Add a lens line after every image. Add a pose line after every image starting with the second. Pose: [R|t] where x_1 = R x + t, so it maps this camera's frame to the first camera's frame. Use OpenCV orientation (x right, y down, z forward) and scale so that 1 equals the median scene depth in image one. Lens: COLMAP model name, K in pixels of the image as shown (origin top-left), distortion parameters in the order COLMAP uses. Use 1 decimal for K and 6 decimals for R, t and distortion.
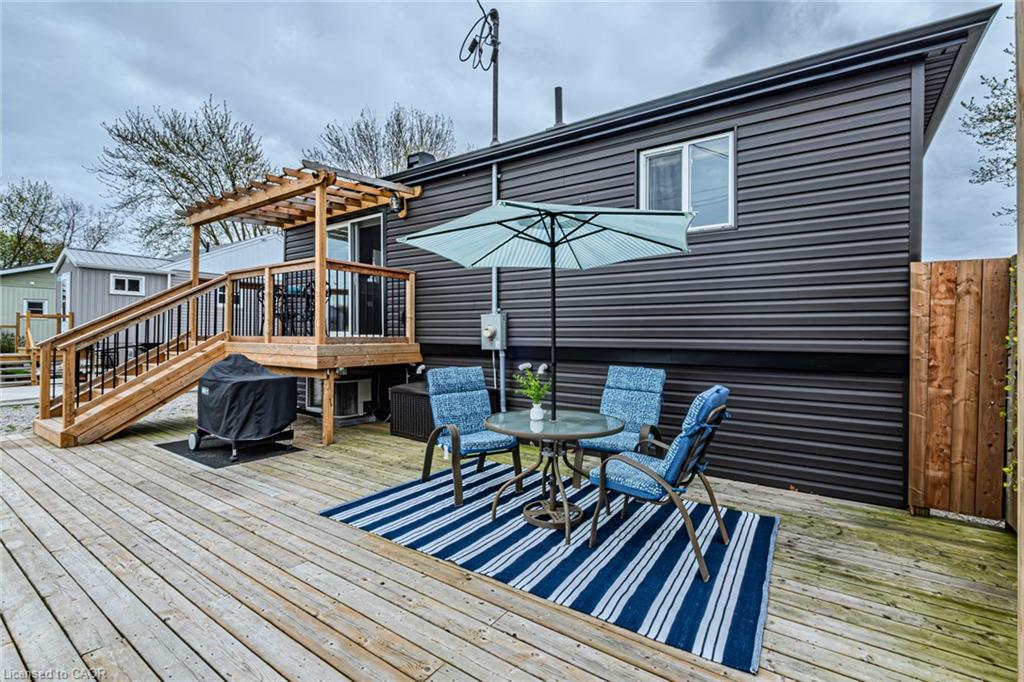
lens RADIAL K [[450.1, 0, 504.4], [0, 450.1, 333.3], [0, 0, 1]] dist [-0.000029, -0.003618]
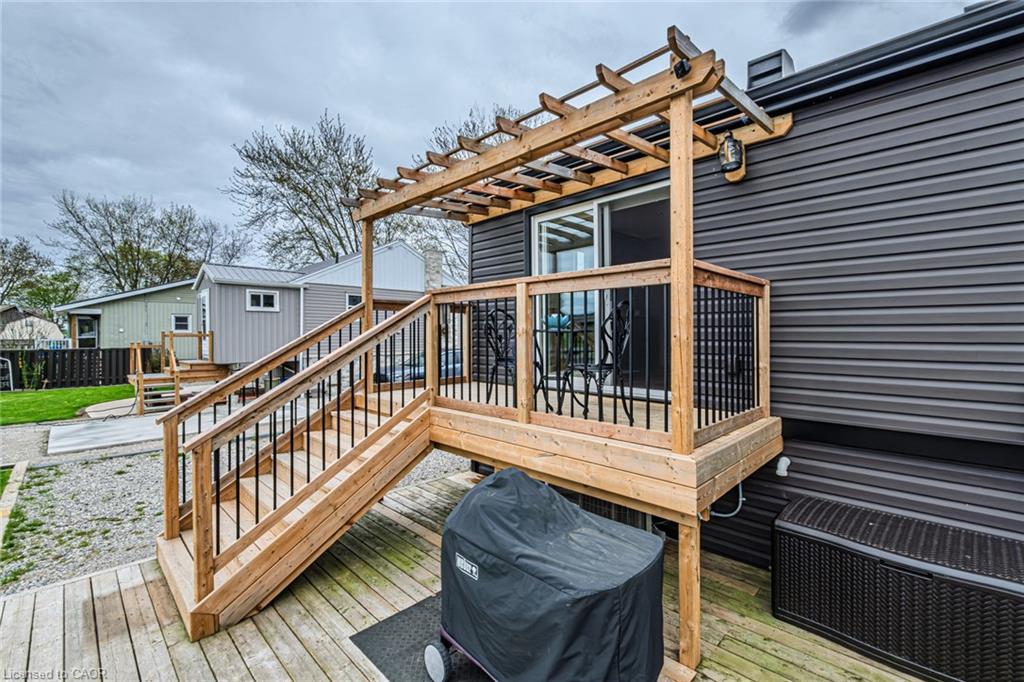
lens RADIAL K [[450.1, 0, 515.3], [0, 450.1, 346.9], [0, 0, 1]] dist [-0.000029, -0.003618]
pose [[0.984534, -0.002749, -0.175173, -0.154623], [0.006775, 0.999726, 0.022387, -0.028460], [0.175063, -0.023227, 0.984283, 0.164607]]
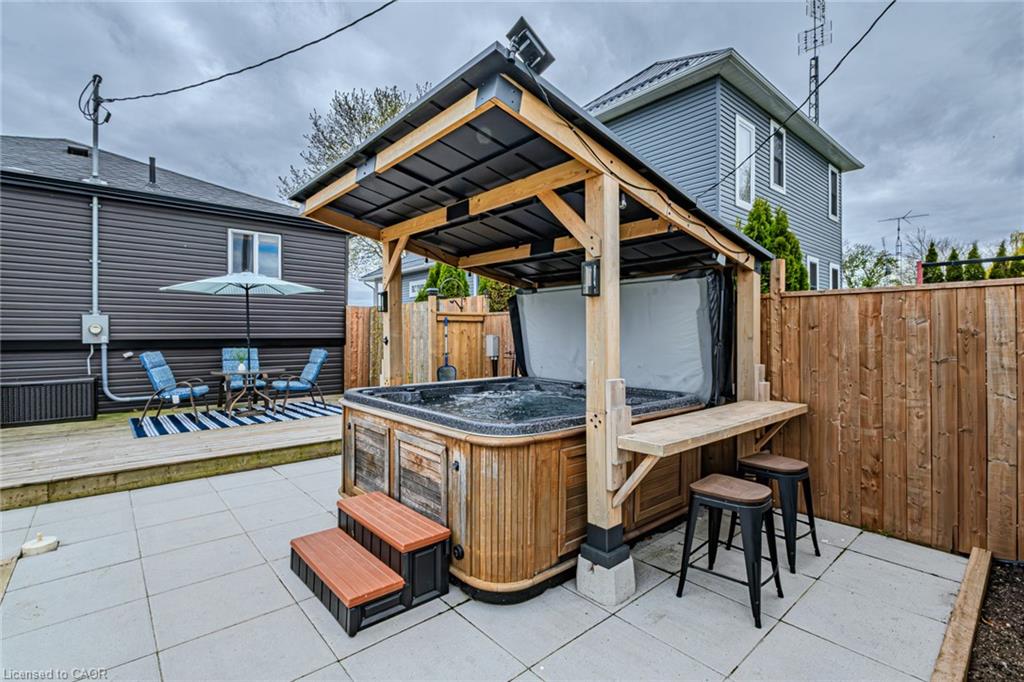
lens RADIAL K [[450.1, 0, 513.9], [0, 450.1, 333.1], [0, 0, 1]] dist [-0.000029, -0.003618]
pose [[0.265519, -0.005162, 0.964092, -0.313962], [0.000571, 0.999986, 0.005196, 0.000631], [-0.964106, -0.000829, 0.265518, -0.156765]]
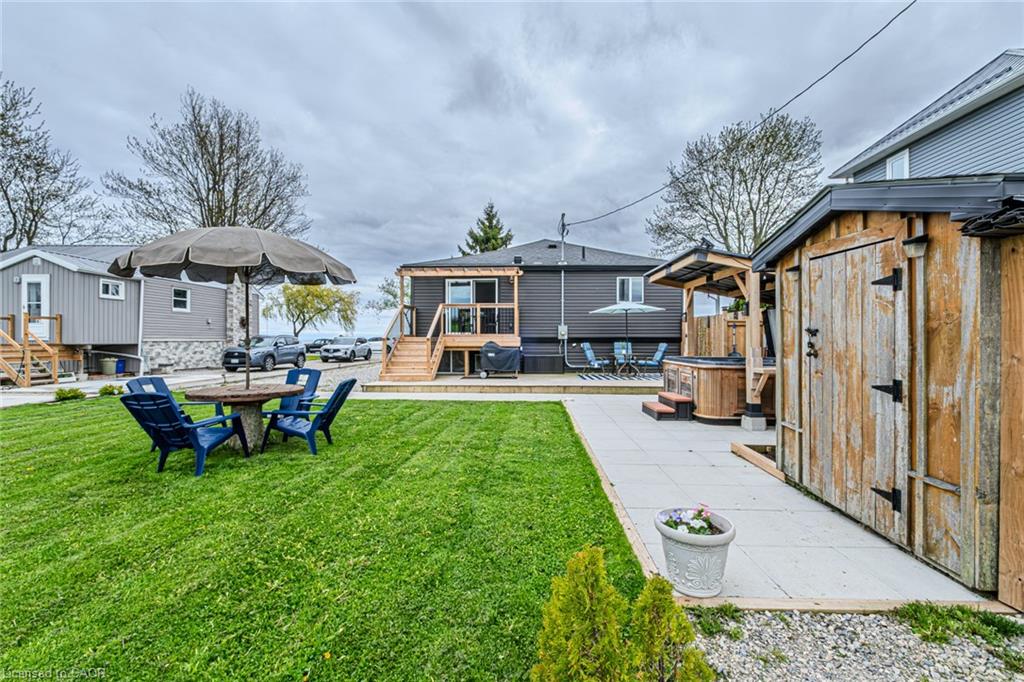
lens RADIAL K [[450.1, 0, 508.2], [0, 450.1, 339.4], [0, 0, 1]] dist [-0.000029, -0.003618]
pose [[0.867241, -0.004664, 0.497867, -0.542140], [0.002480, 0.999984, 0.005047, 0.007447], [-0.497883, -0.003142, 0.867239, -0.381367]]
